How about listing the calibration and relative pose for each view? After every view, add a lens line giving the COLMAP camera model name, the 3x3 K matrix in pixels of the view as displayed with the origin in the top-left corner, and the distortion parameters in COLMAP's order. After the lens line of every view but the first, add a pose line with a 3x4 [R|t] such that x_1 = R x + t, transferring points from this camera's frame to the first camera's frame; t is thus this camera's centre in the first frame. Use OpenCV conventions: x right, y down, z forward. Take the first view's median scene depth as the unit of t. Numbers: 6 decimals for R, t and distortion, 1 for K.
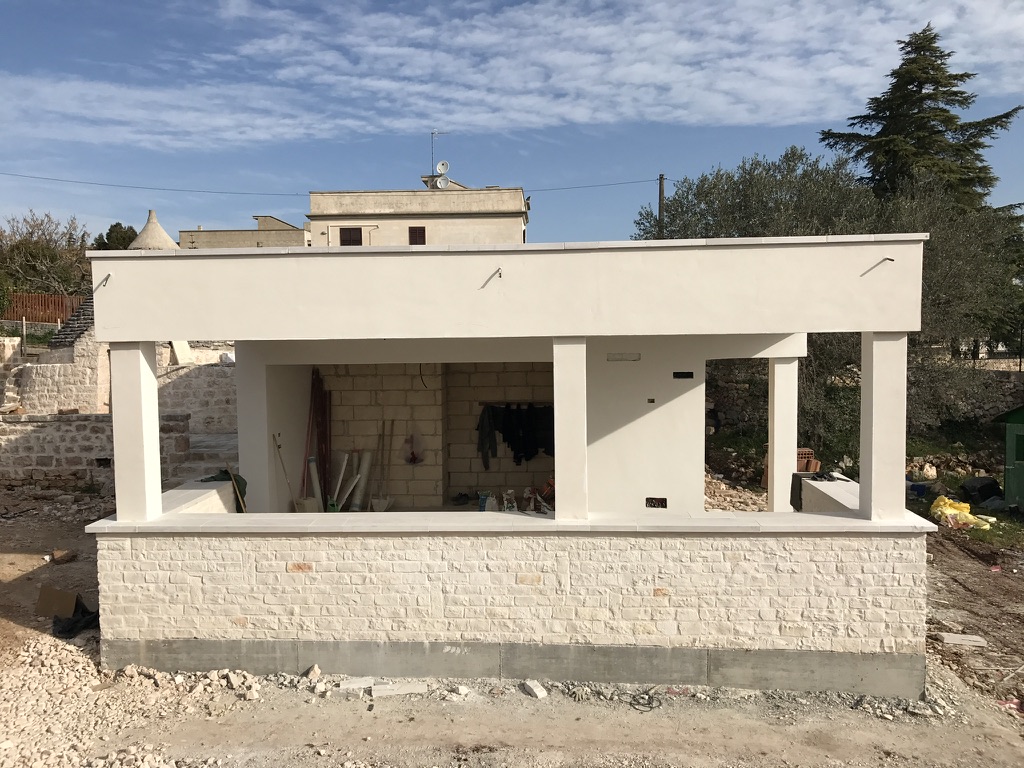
lens RADIAL K [[845.4, 0, 512.4], [0, 845.4, 381.3], [0, 0, 1]] dist [0.006370, 0.009078]
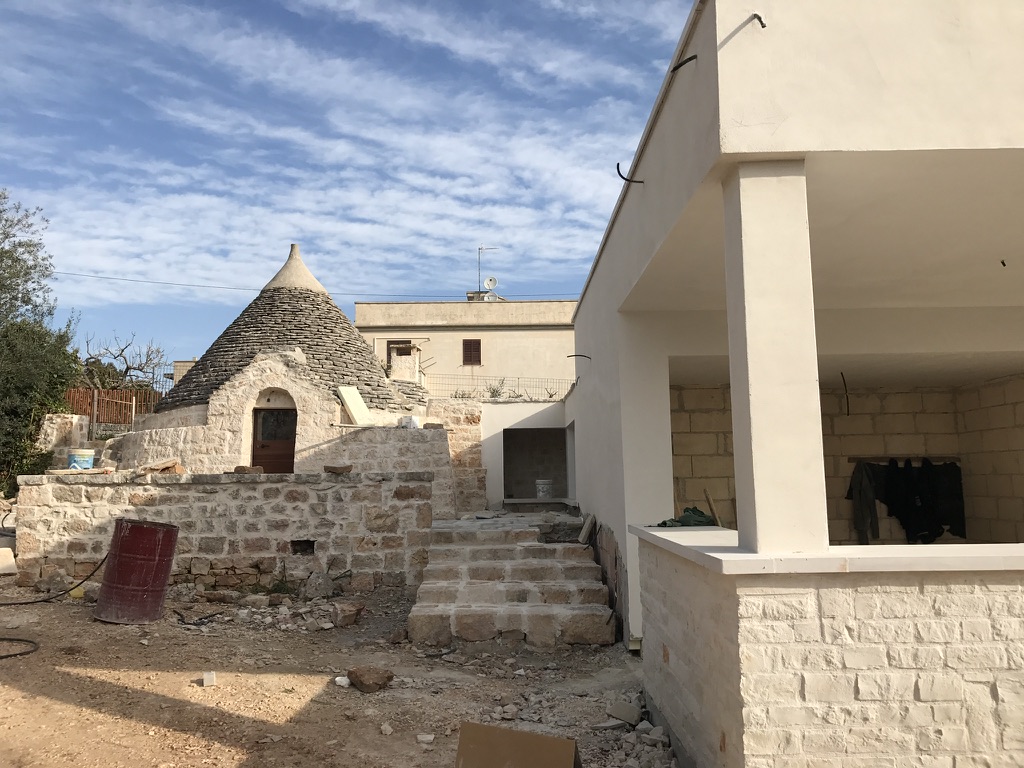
lens RADIAL K [[845.4, 0, 508.7], [0, 845.4, 377.5], [0, 0, 1]] dist [0.006370, 0.009078]
pose [[0.998675, 0.005648, 0.051154, -0.631428], [0.004146, 0.981899, -0.189360, 0.161964], [-0.051297, 0.189321, 0.980574, 0.576629]]
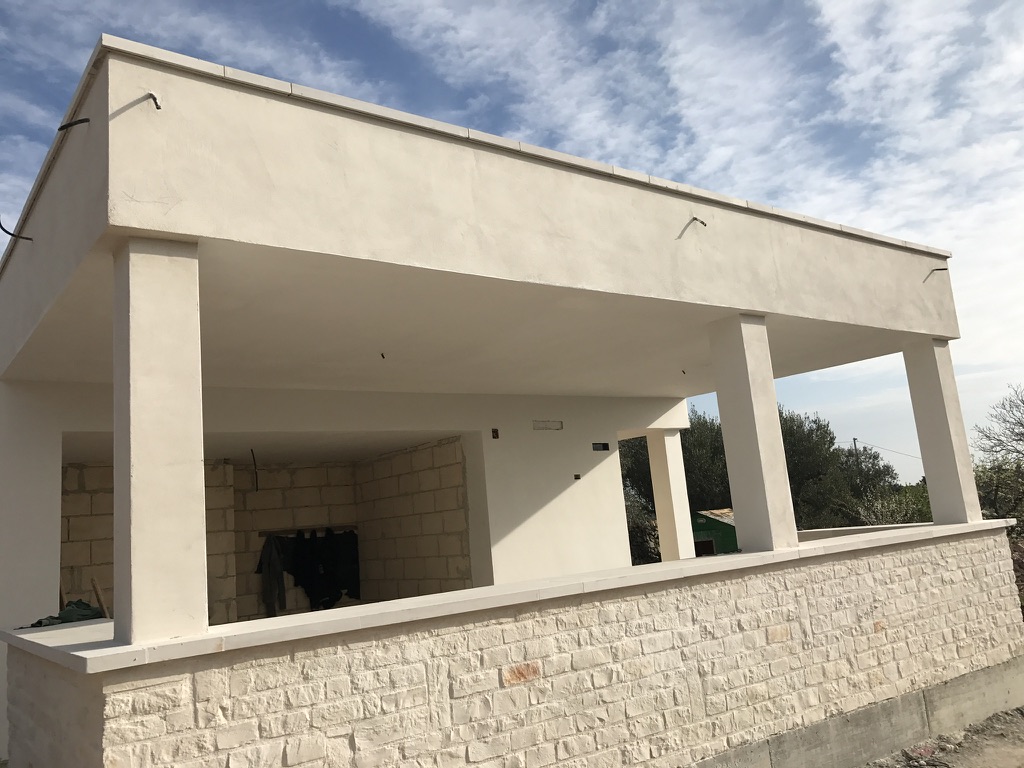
lens RADIAL K [[845.4, 0, 513.3], [0, 845.4, 379.5], [0, 0, 1]] dist [0.006370, 0.009078]
pose [[0.762396, 0.057195, 0.644579, -0.612199], [0.121602, 0.965679, -0.229514, 0.161422], [-0.635583, 0.253363, 0.729275, 0.560718]]
